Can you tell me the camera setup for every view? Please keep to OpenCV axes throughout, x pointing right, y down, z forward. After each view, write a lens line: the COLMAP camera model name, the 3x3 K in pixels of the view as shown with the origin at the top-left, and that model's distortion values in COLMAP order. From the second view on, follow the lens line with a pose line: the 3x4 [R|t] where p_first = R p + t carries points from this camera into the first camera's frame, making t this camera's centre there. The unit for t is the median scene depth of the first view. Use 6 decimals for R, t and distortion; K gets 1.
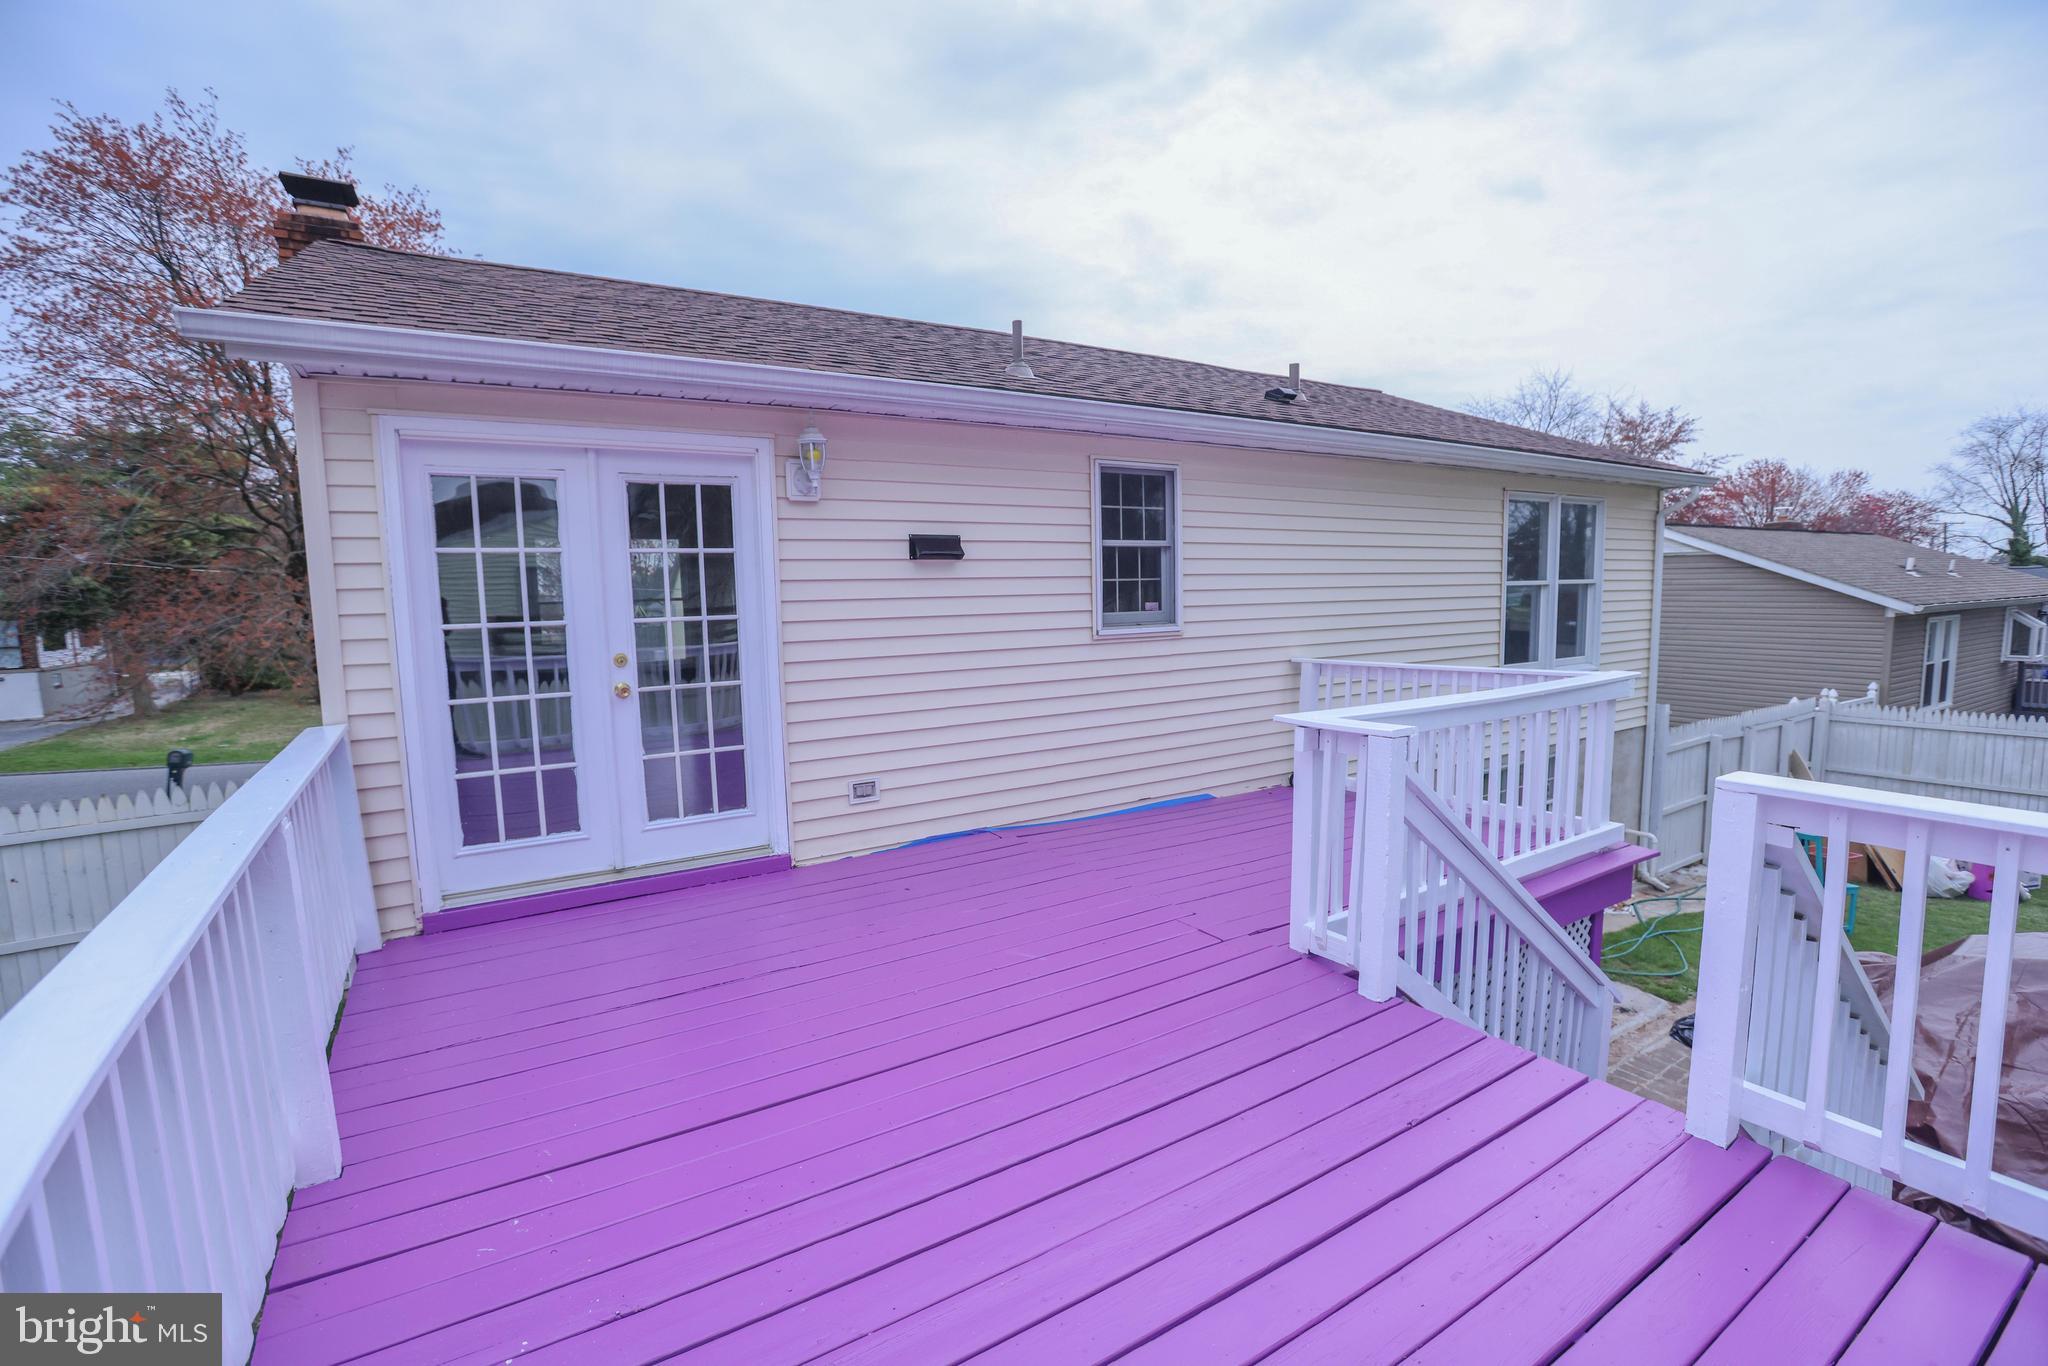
lens RADIAL K [[933.3, 0, 1060.8], [0, 933.3, 680.5], [0, 0, 1]] dist [-0.054716, 0.016772]
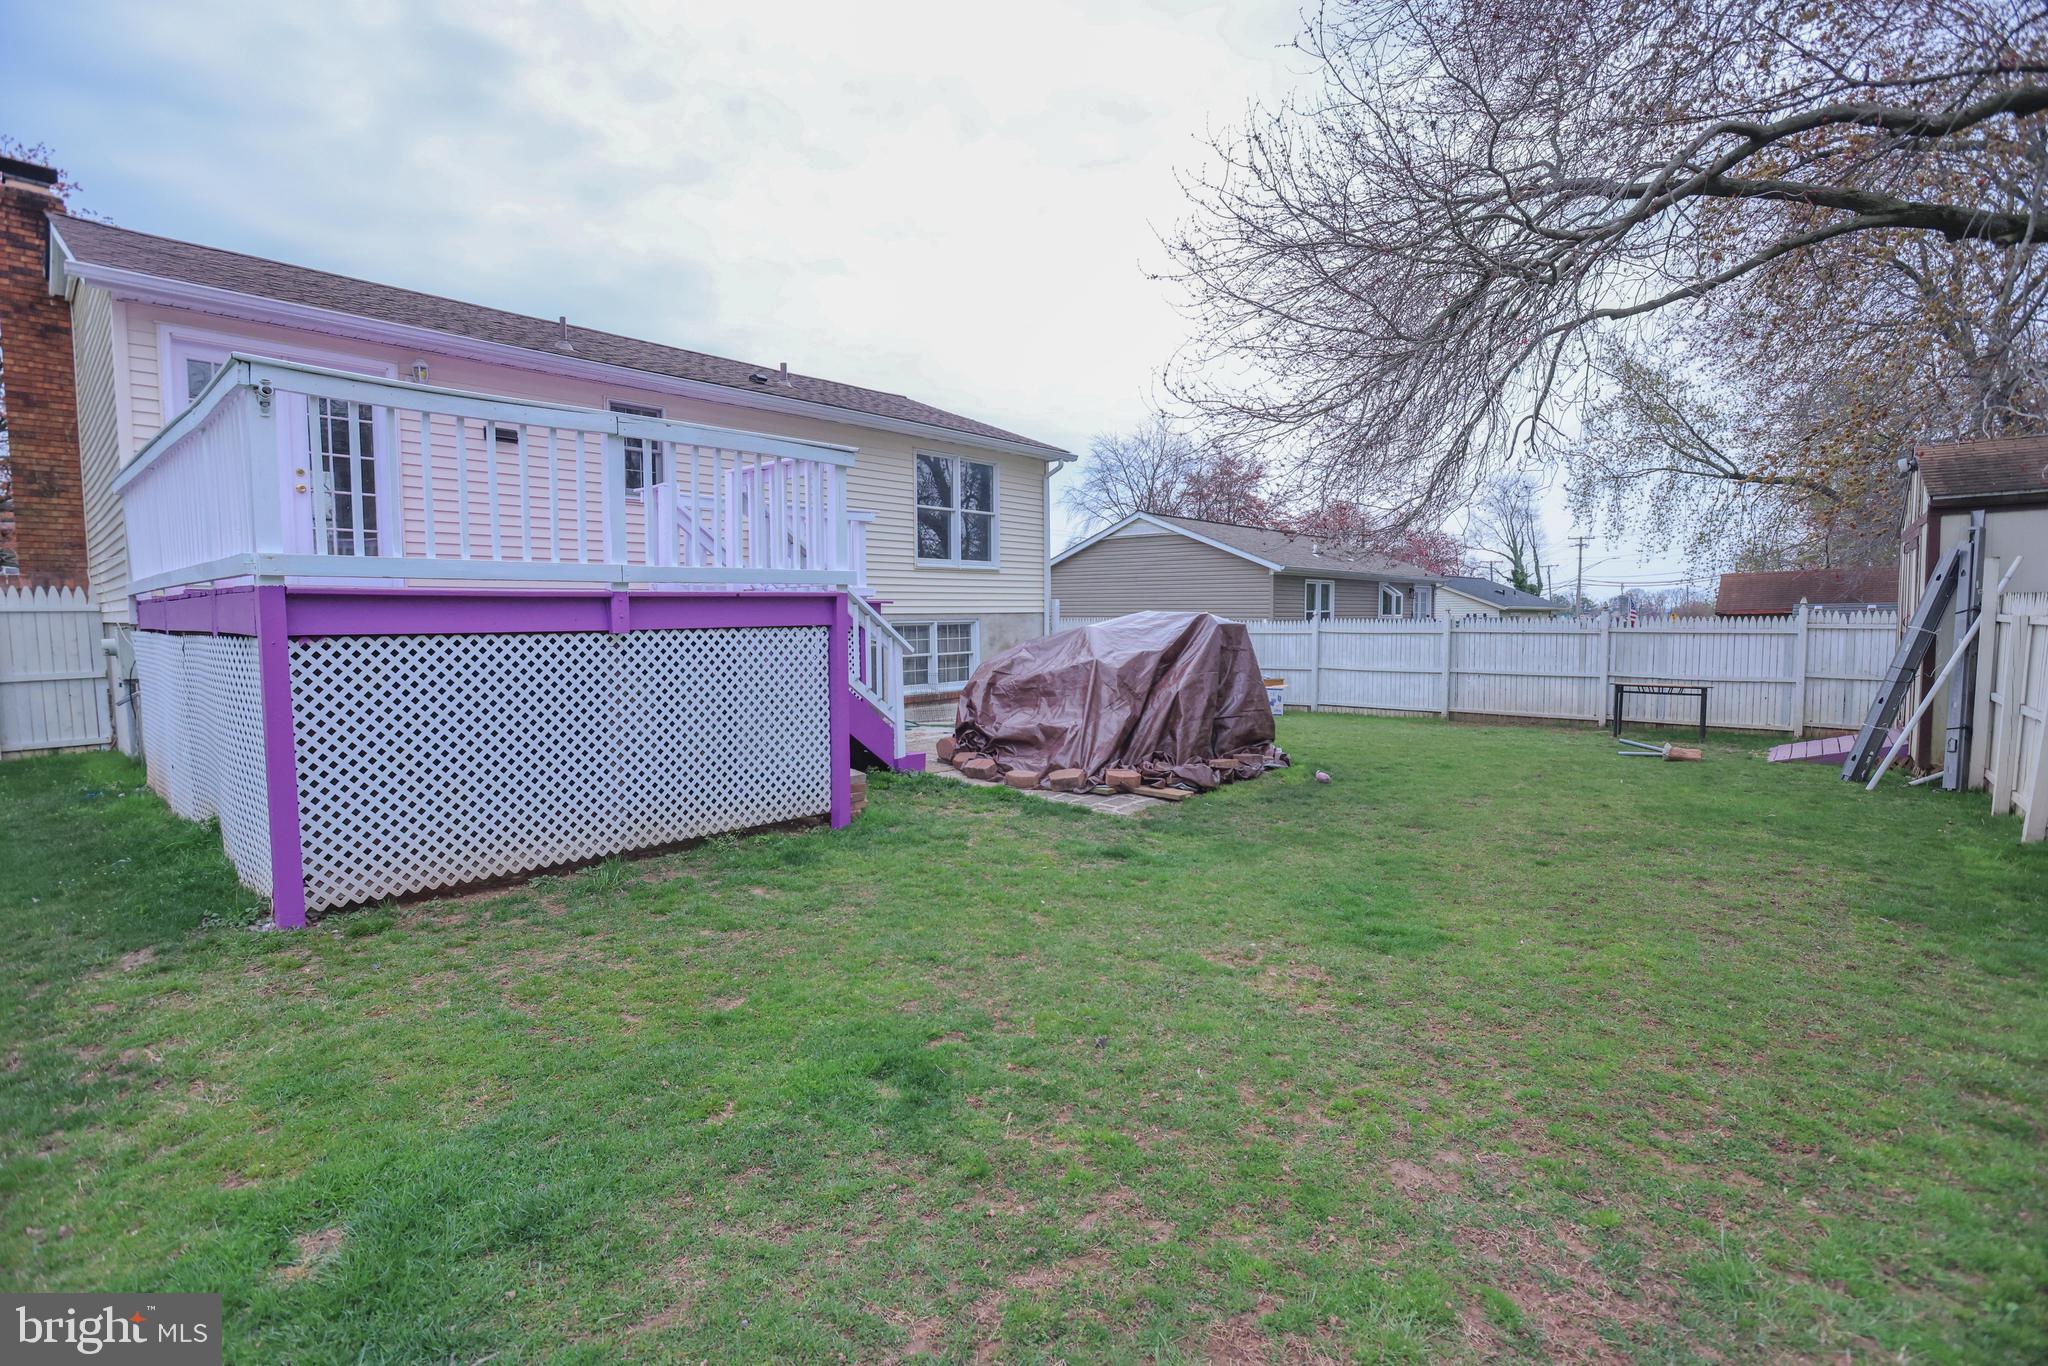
lens RADIAL K [[926.5, 0, 1037.0], [0, 926.5, 695.3], [0, 0, 1]] dist [-0.052003, 0.017477]
pose [[0.962199, -0.010076, 0.272161, 0.381275], [0.015403, 0.999729, -0.017446, 0.409686], [-0.271912, 0.020979, 0.962094, -0.967248]]
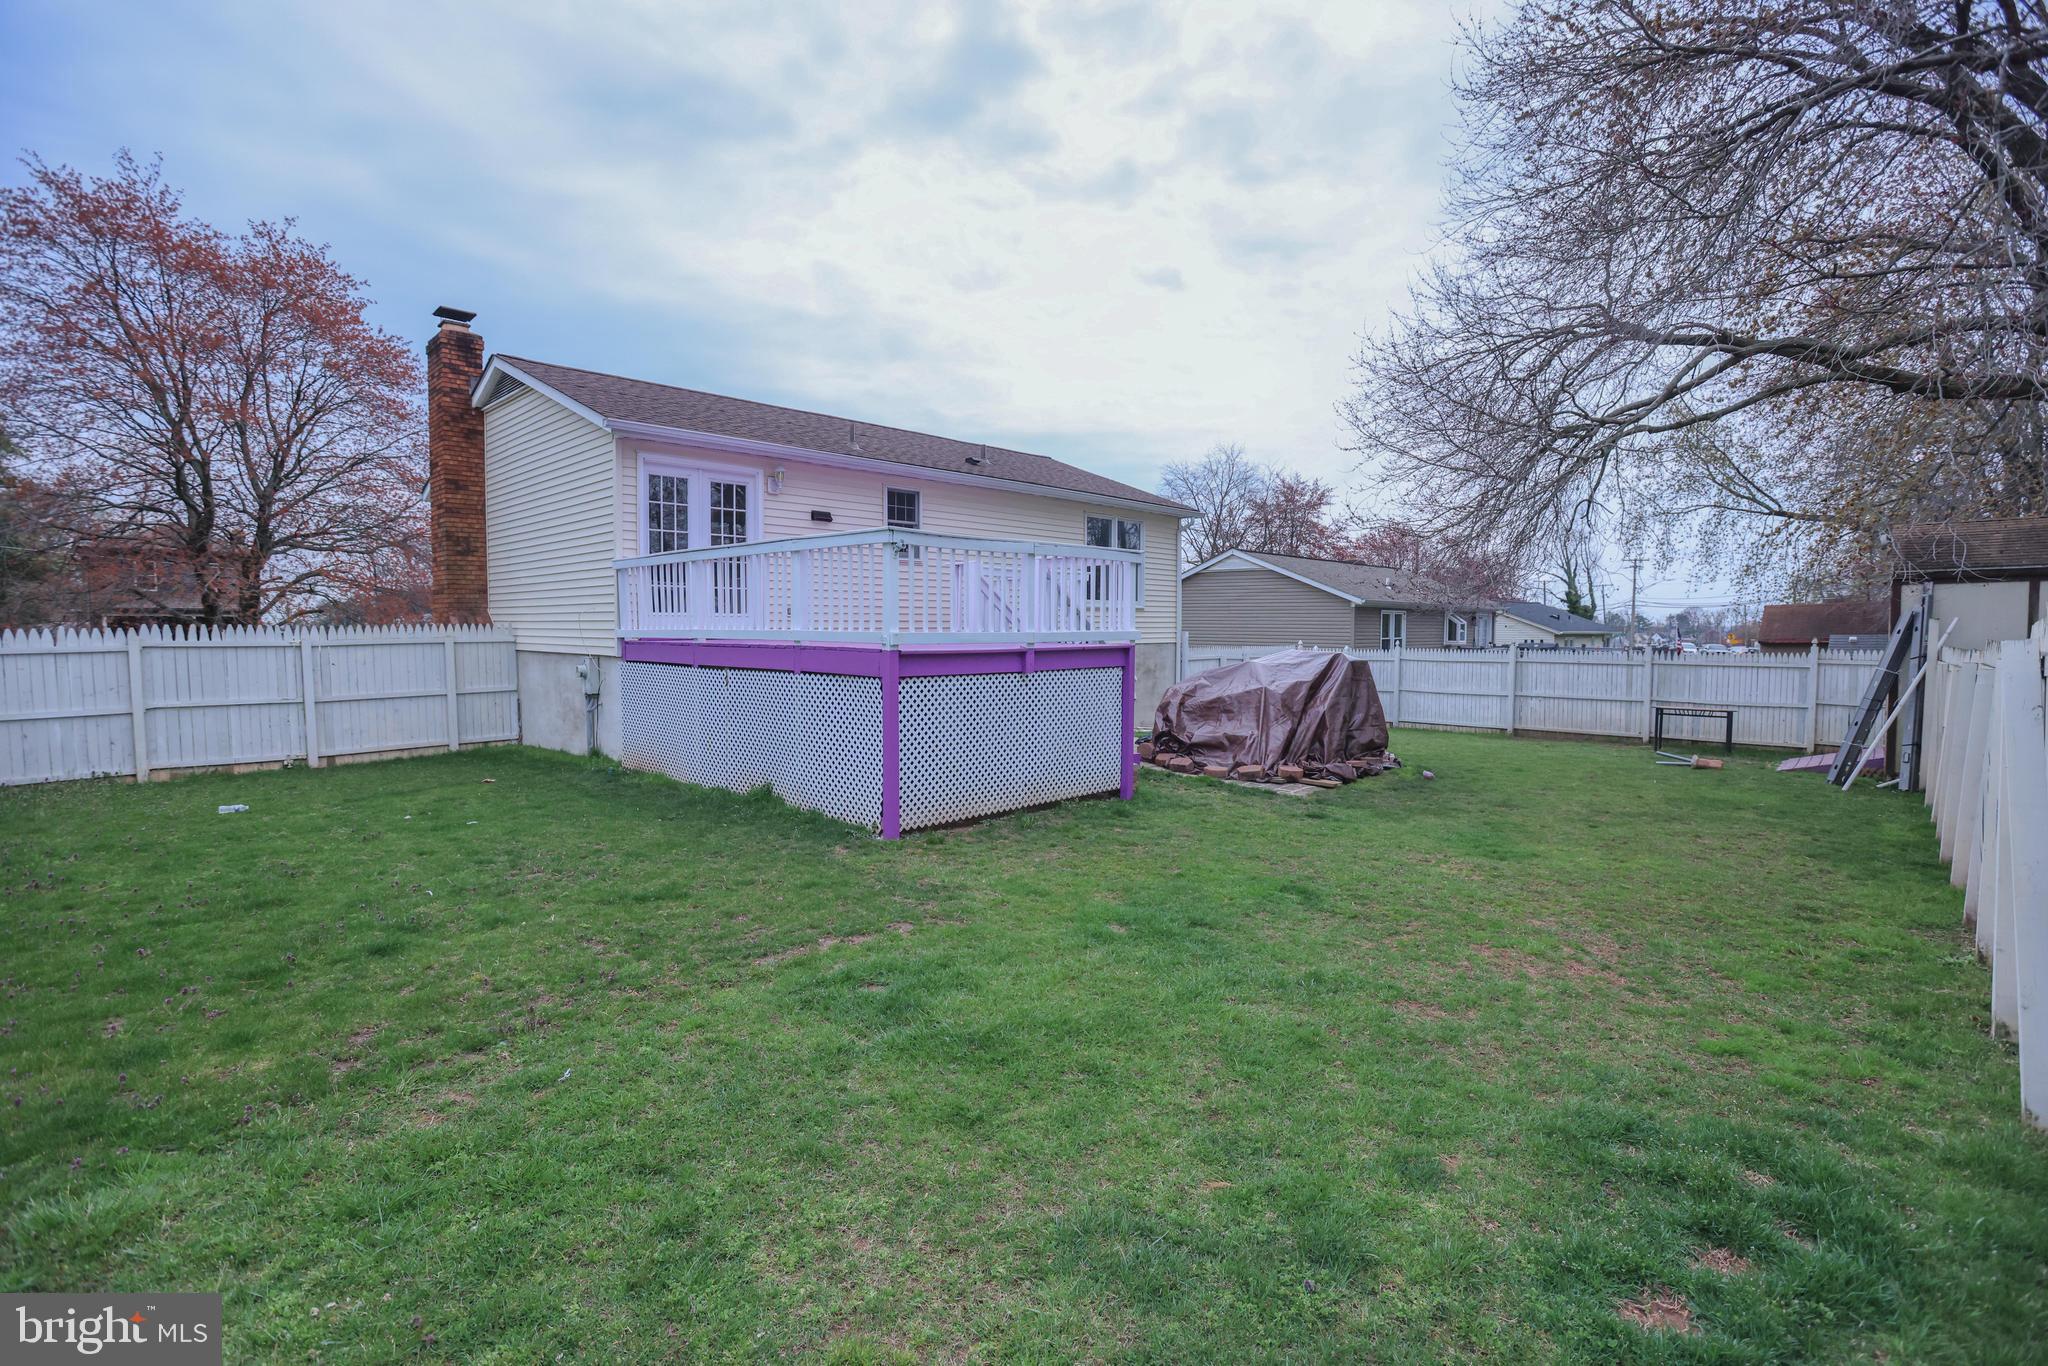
lens RADIAL K [[926.5, 0, 1037.0], [0, 926.5, 695.3], [0, 0, 1]] dist [-0.052003, 0.017477]
pose [[0.973468, 0.004531, 0.228778, -0.134811], [0.002729, 0.999503, -0.031409, 0.409156], [-0.228807, 0.031200, 0.972972, -1.493013]]
